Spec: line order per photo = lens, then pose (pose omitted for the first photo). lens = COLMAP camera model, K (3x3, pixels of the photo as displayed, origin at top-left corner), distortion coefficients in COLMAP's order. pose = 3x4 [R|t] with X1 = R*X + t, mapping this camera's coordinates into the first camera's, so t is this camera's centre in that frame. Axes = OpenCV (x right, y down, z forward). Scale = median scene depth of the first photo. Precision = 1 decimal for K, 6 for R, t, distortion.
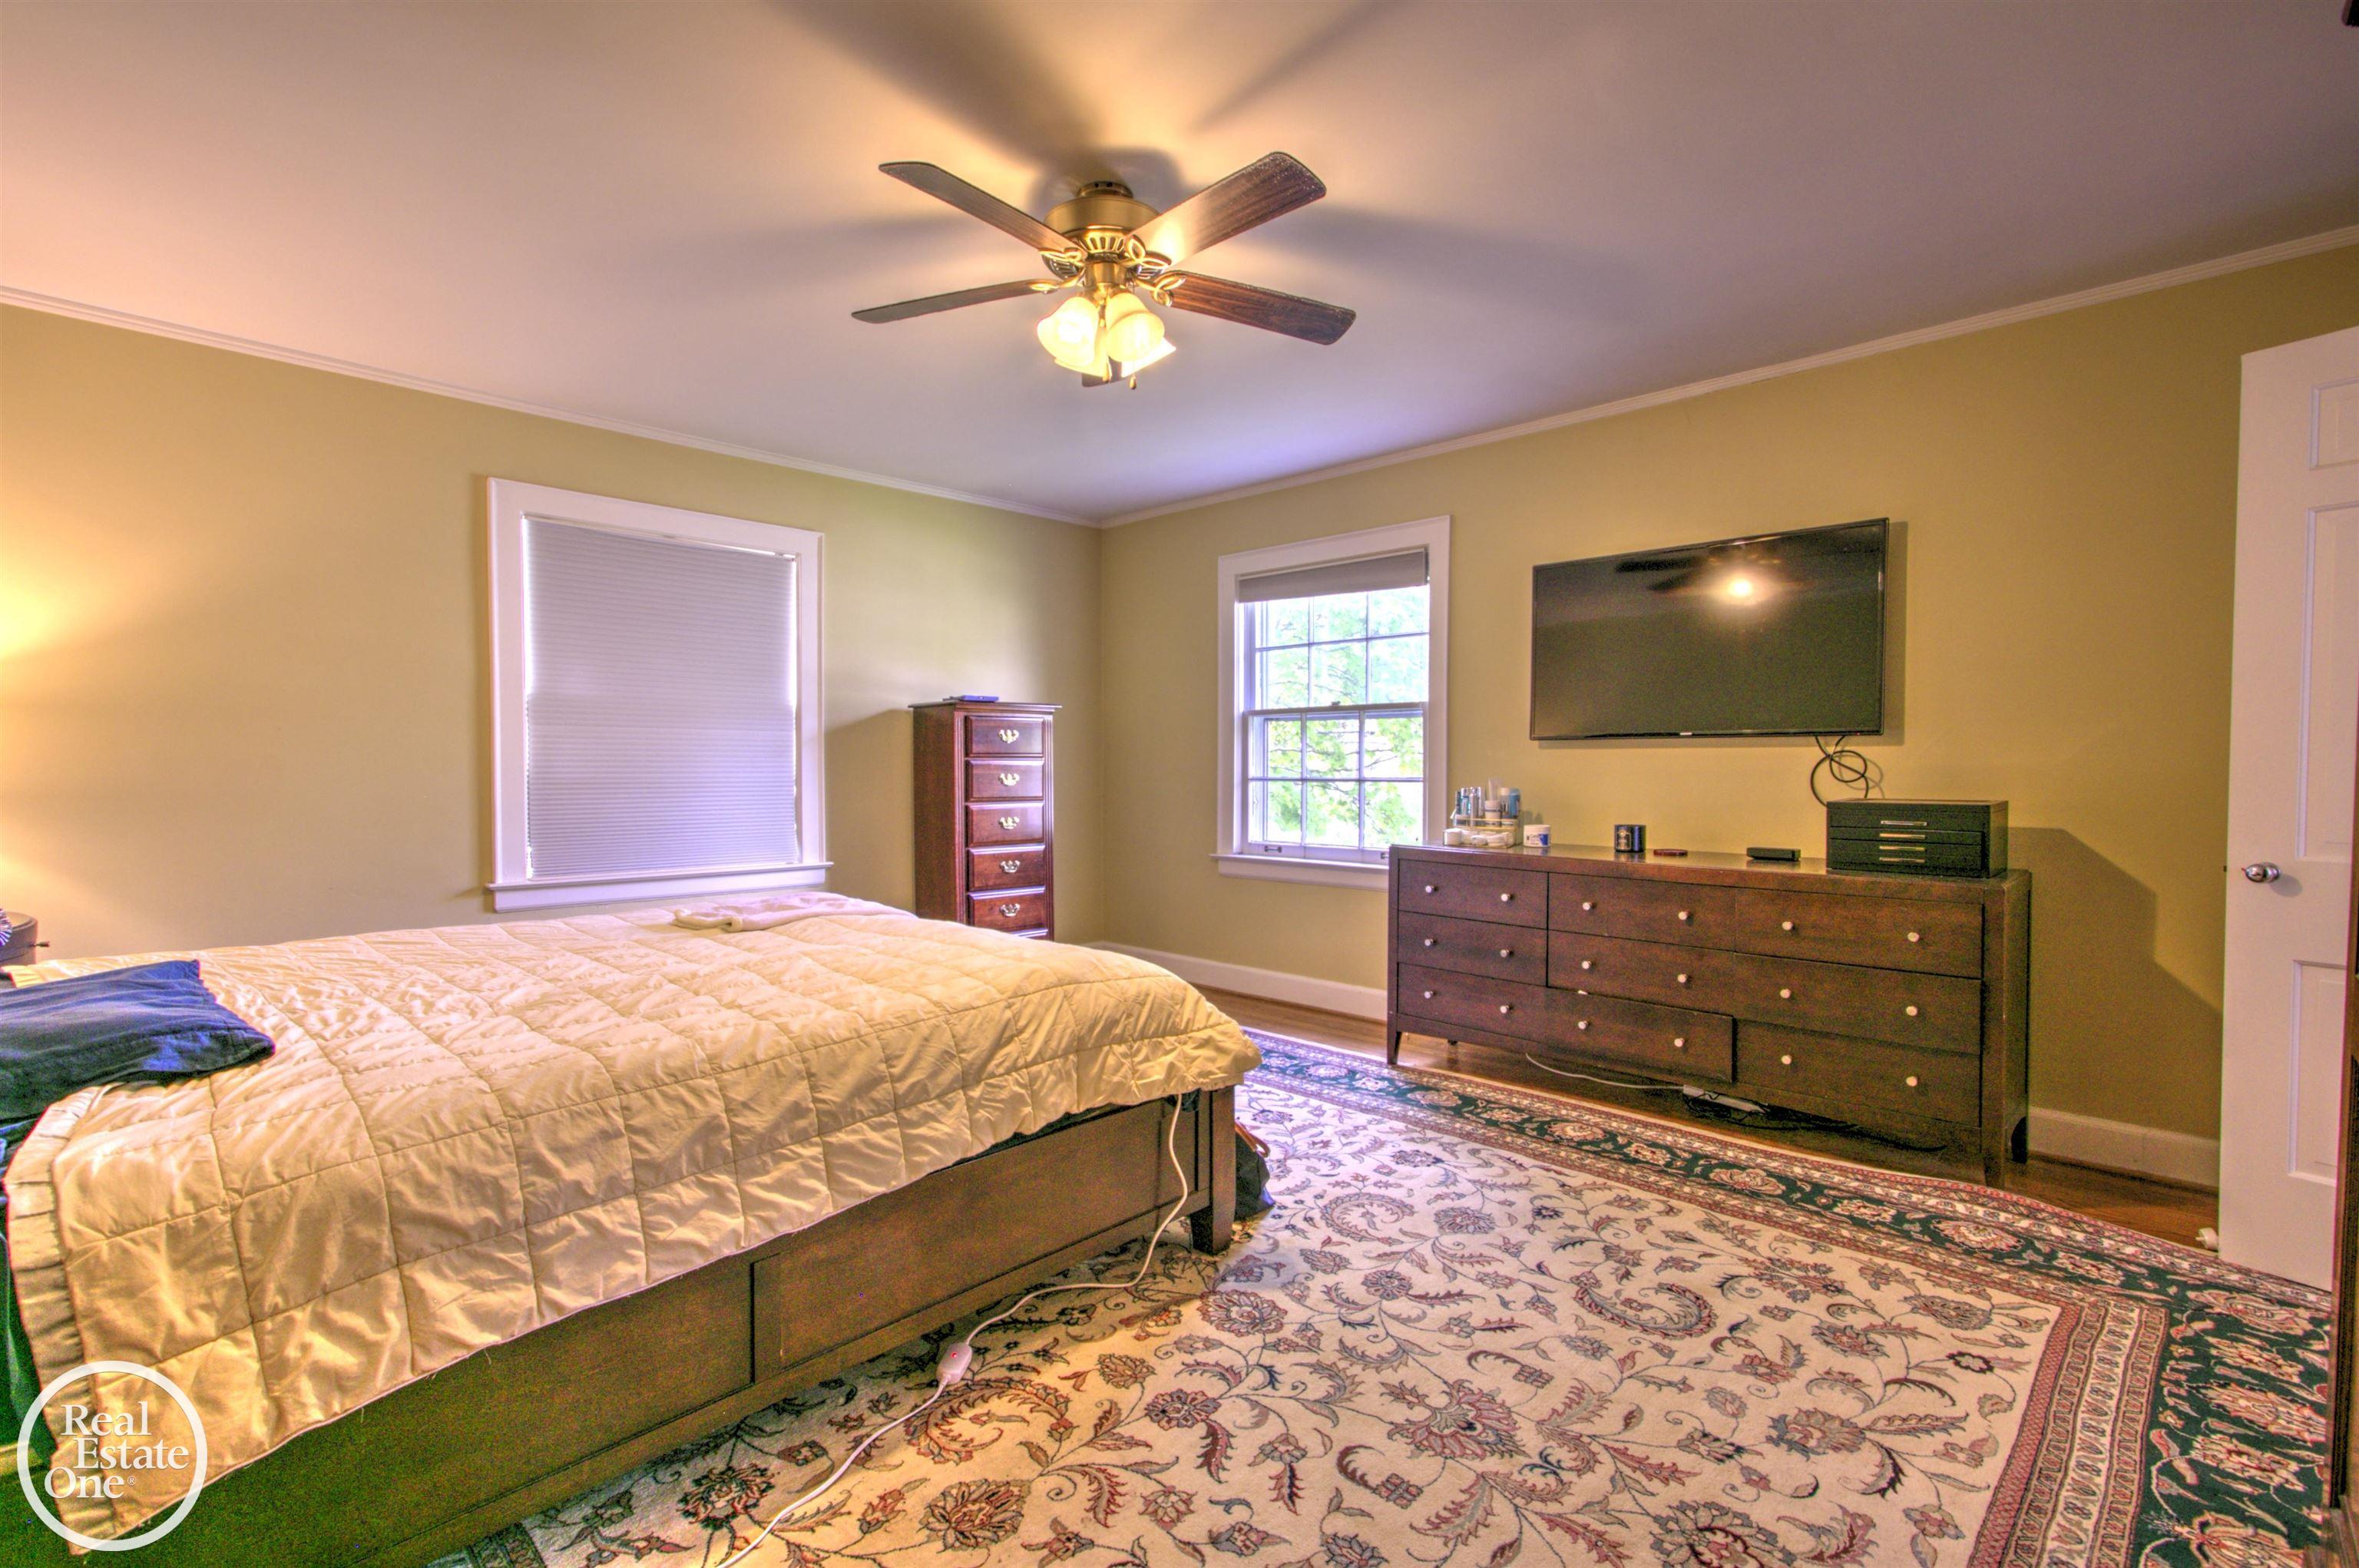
lens RADIAL K [[1081.8, 0, 1179.4], [0, 1081.8, 783.3], [0, 0, 1]] dist [0.003378, -0.000012]
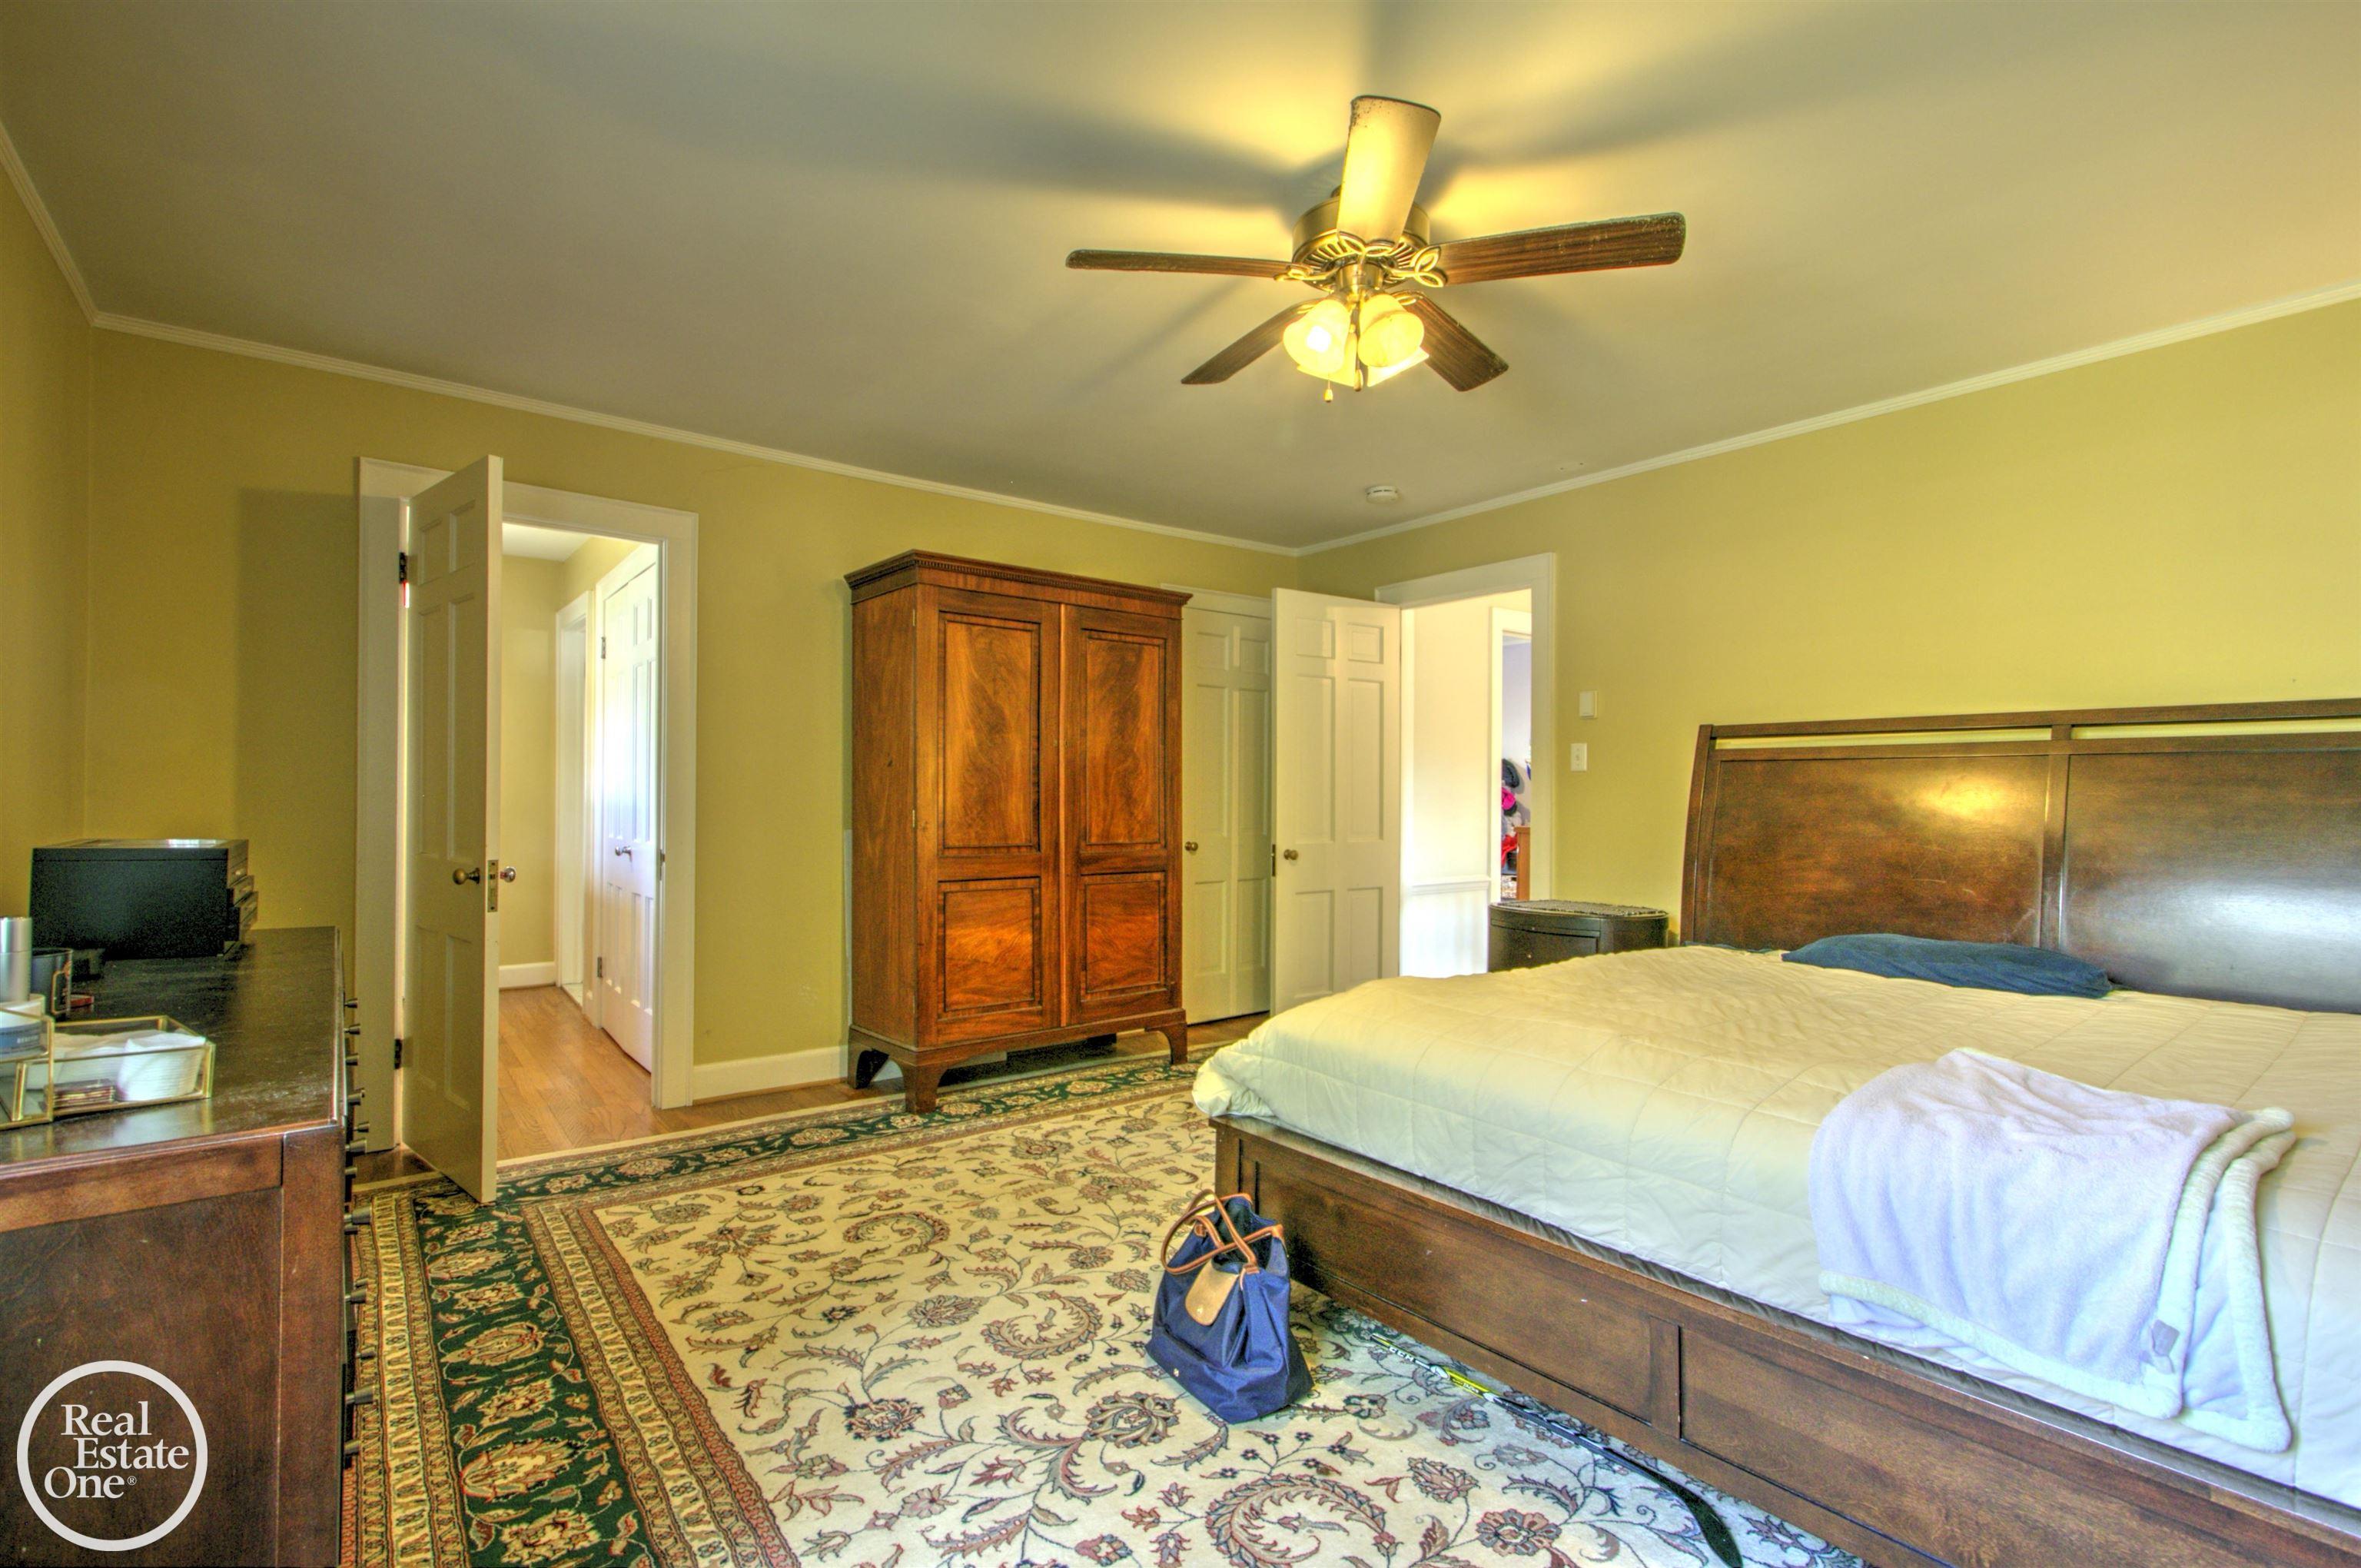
lens RADIAL K [[1082.7, 0, 1184.1], [0, 1082.7, 788.3], [0, 0, 1]] dist [0.003378, -0.000012]
pose [[-0.991106, -0.008126, 0.132824, -0.045200], [-0.006182, 0.999868, 0.015045, -0.037523], [-0.132929, 0.014090, -0.991025, 1.894130]]
